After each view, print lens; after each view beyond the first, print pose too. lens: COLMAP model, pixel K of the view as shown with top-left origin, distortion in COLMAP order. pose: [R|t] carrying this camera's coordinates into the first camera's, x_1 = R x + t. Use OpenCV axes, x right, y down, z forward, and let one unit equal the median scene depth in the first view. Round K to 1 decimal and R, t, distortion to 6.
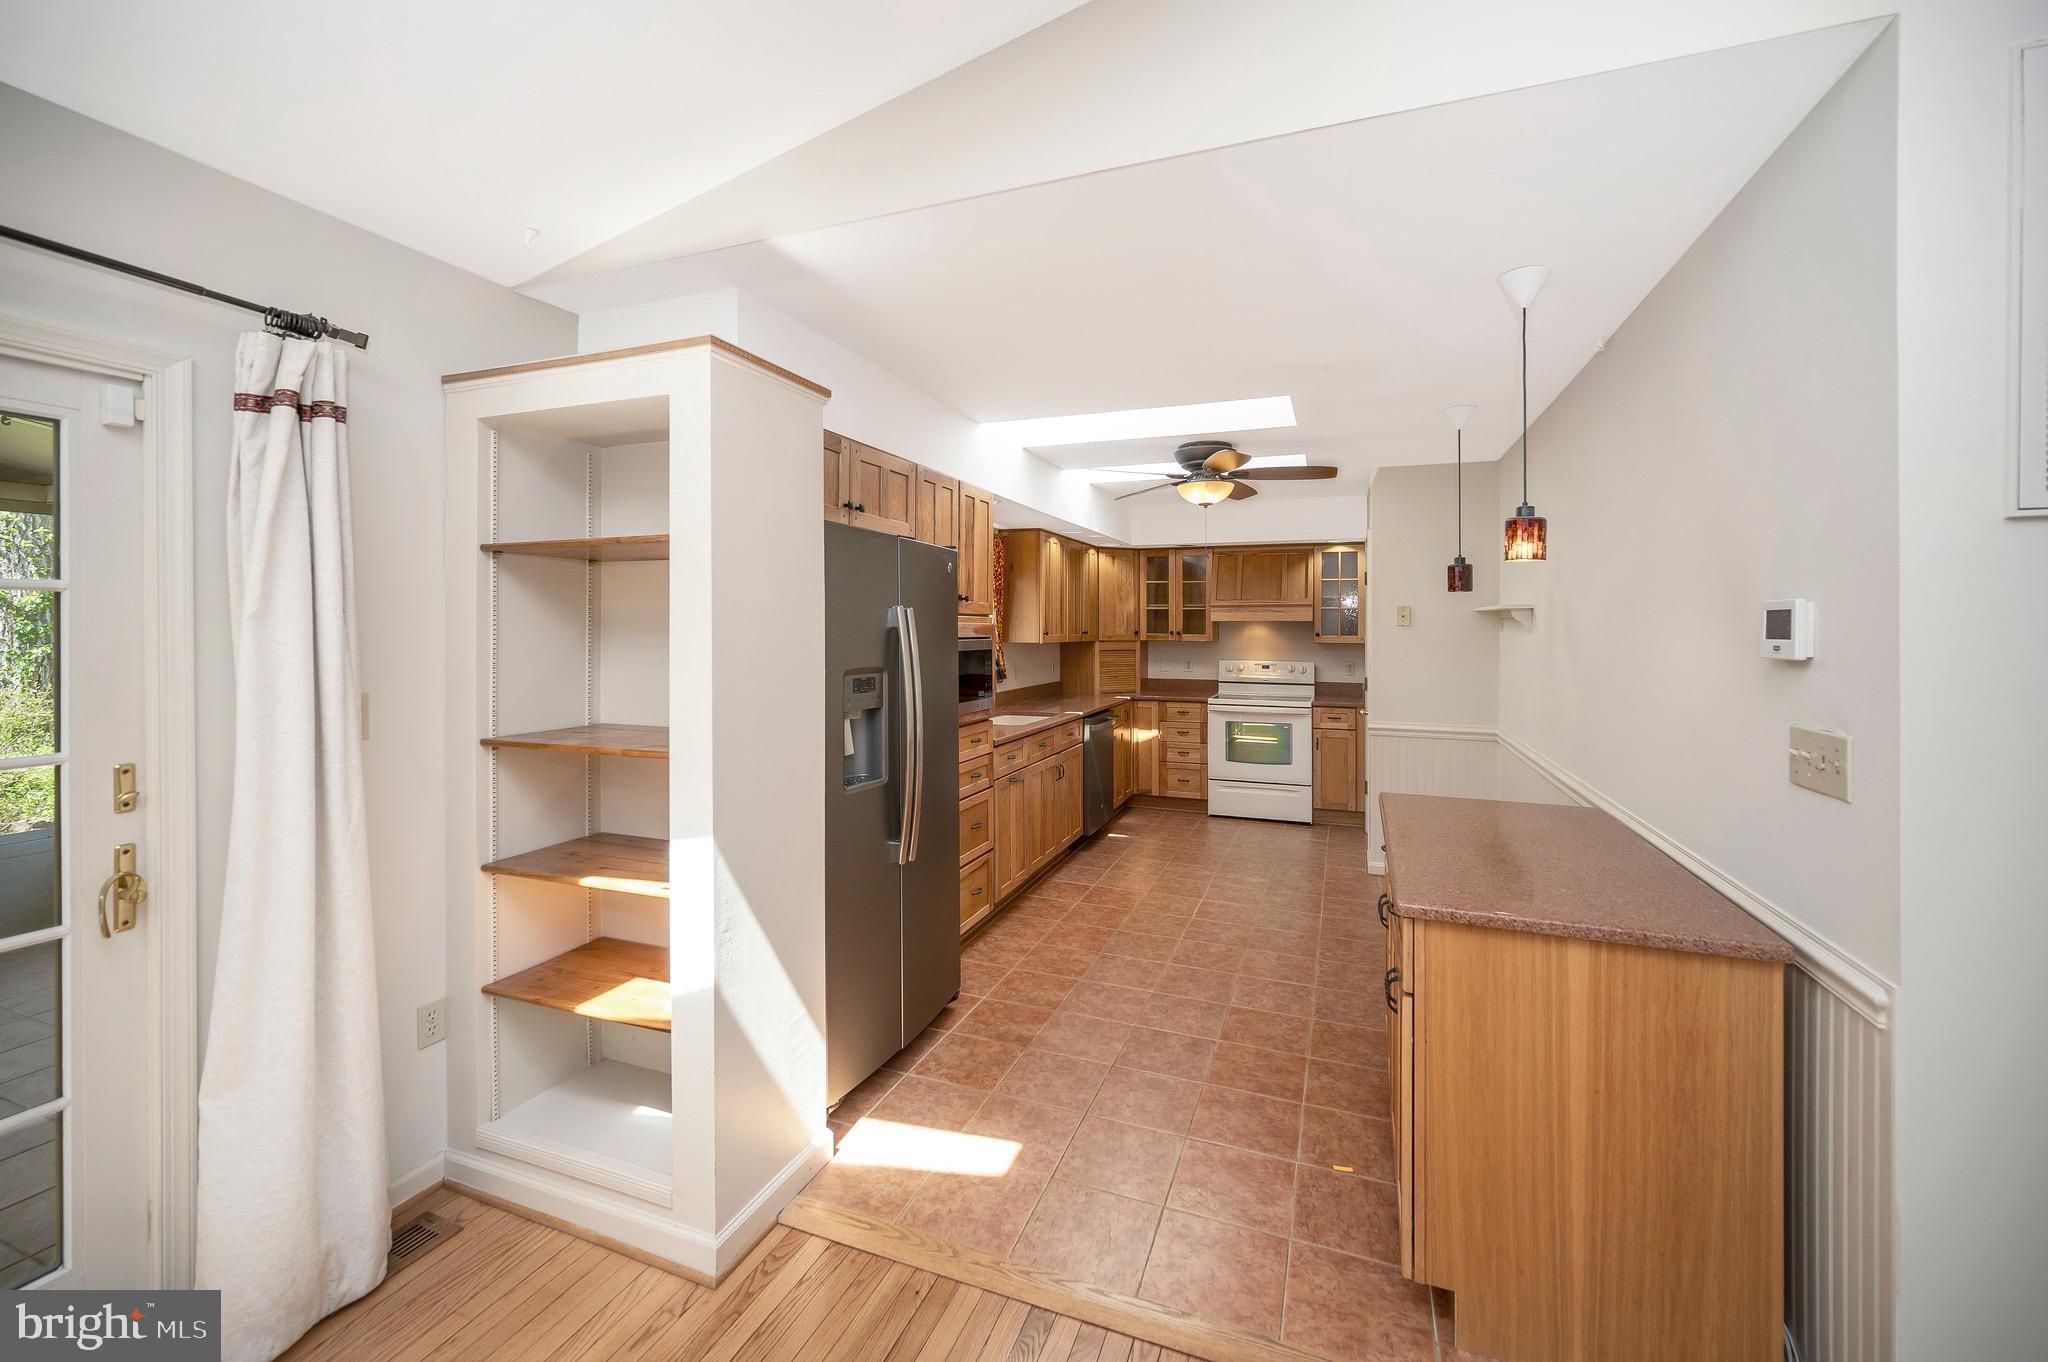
lens RADIAL K [[828.6, 0, 1021.6], [0, 828.6, 621.0], [0, 0, 1]] dist [0.000695, -0.000032]
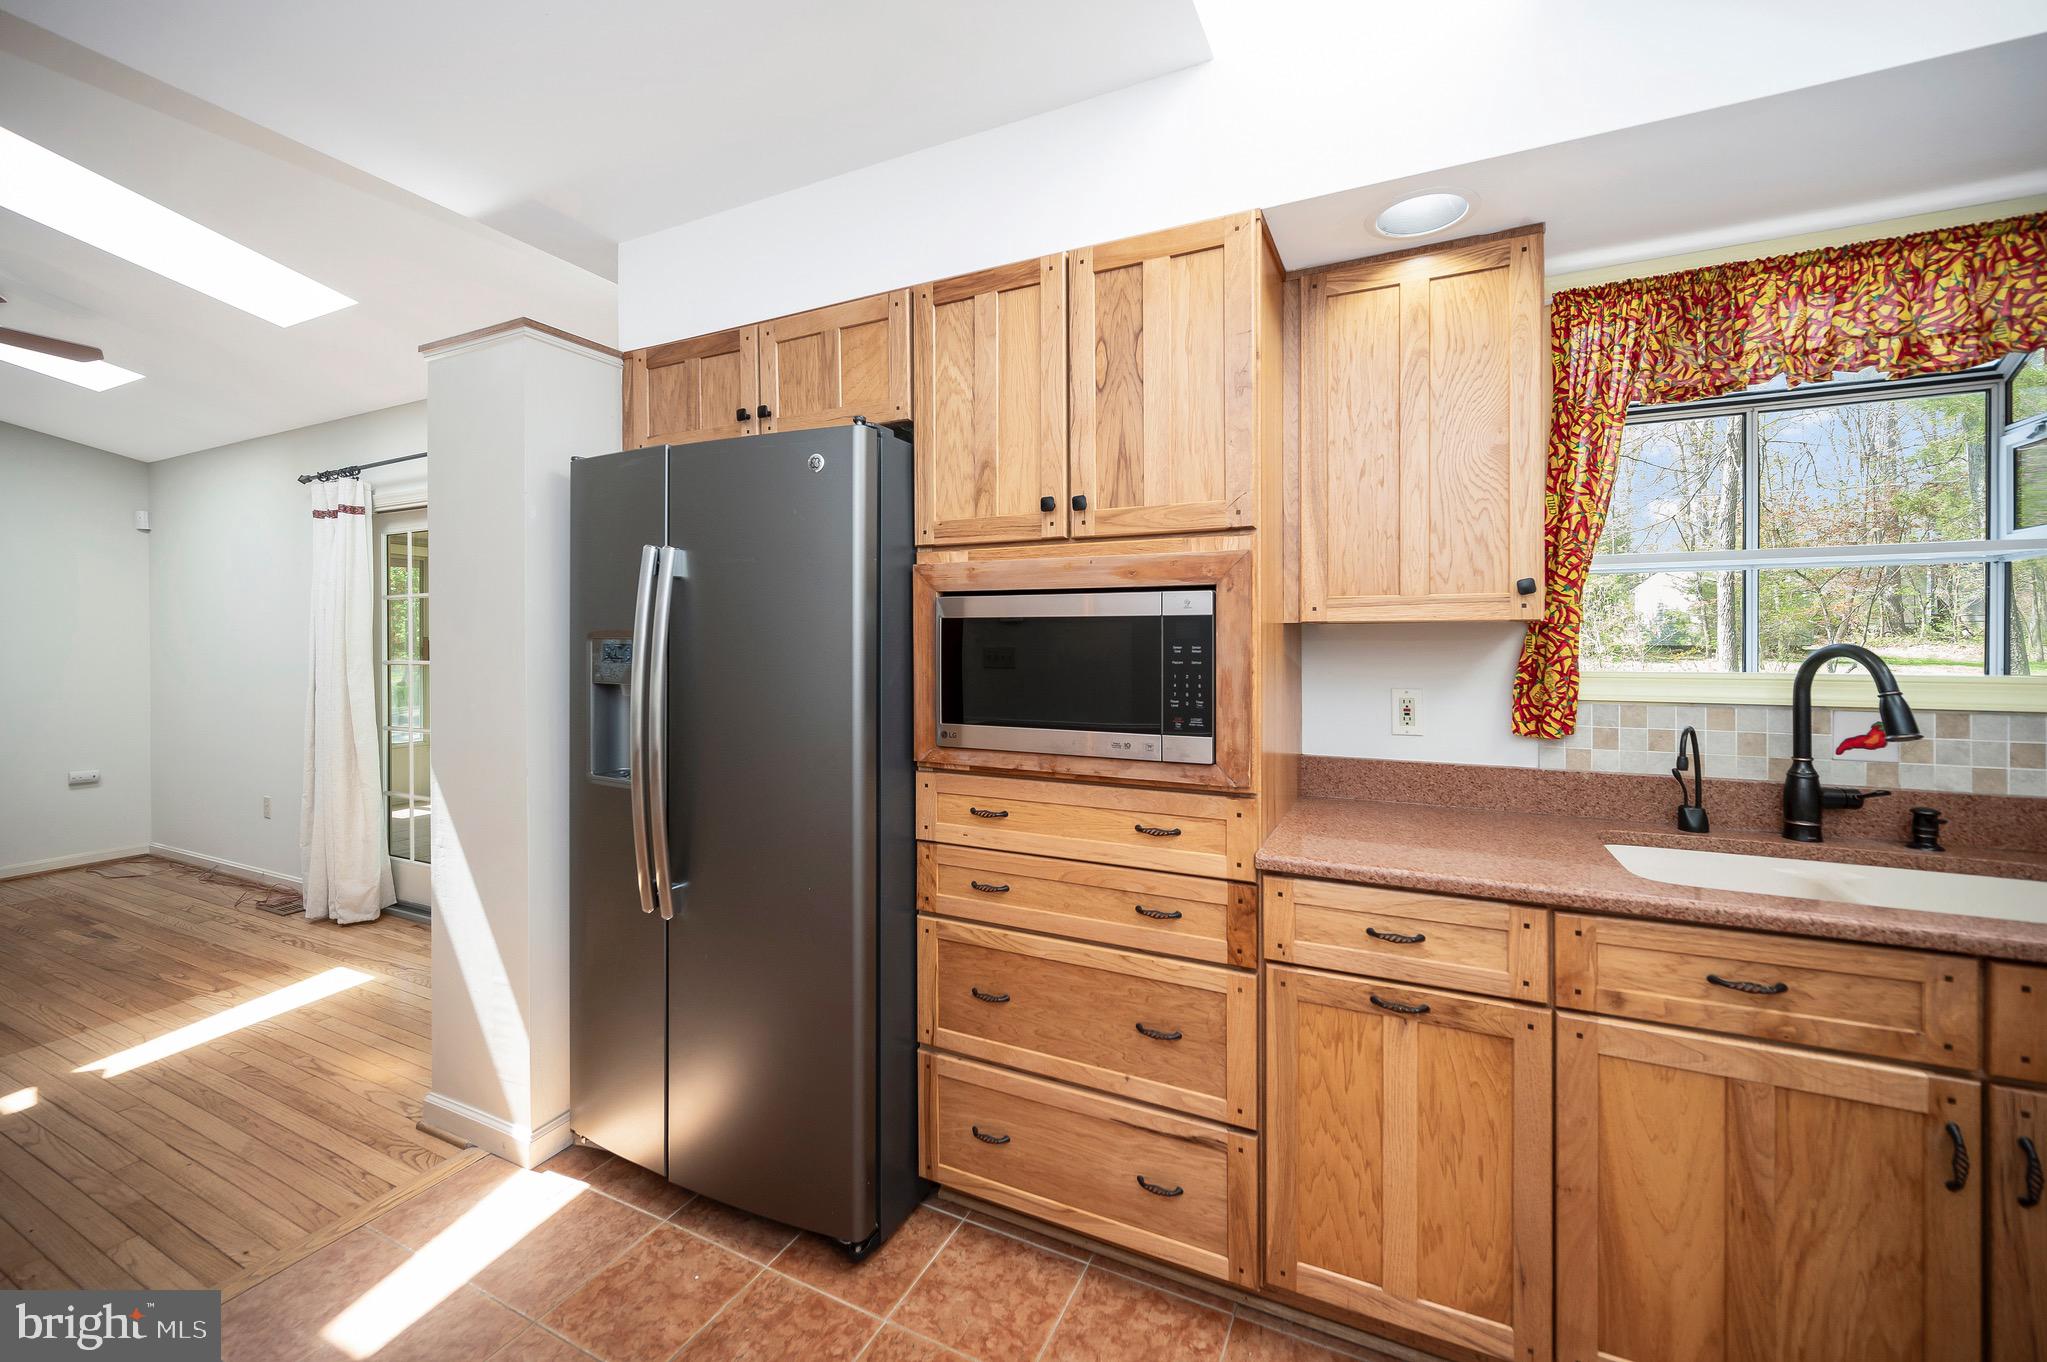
lens RADIAL K [[821.5, 0, 1021.4], [0, 821.5, 642.6], [0, 0, 1]] dist [-0.001987, -0.000009]
pose [[-0.077912, 0.002285, -0.996958, 0.224721], [0.010463, 0.999944, 0.001474, 0.027710], [0.996905, -0.010317, -0.077931, 0.584023]]
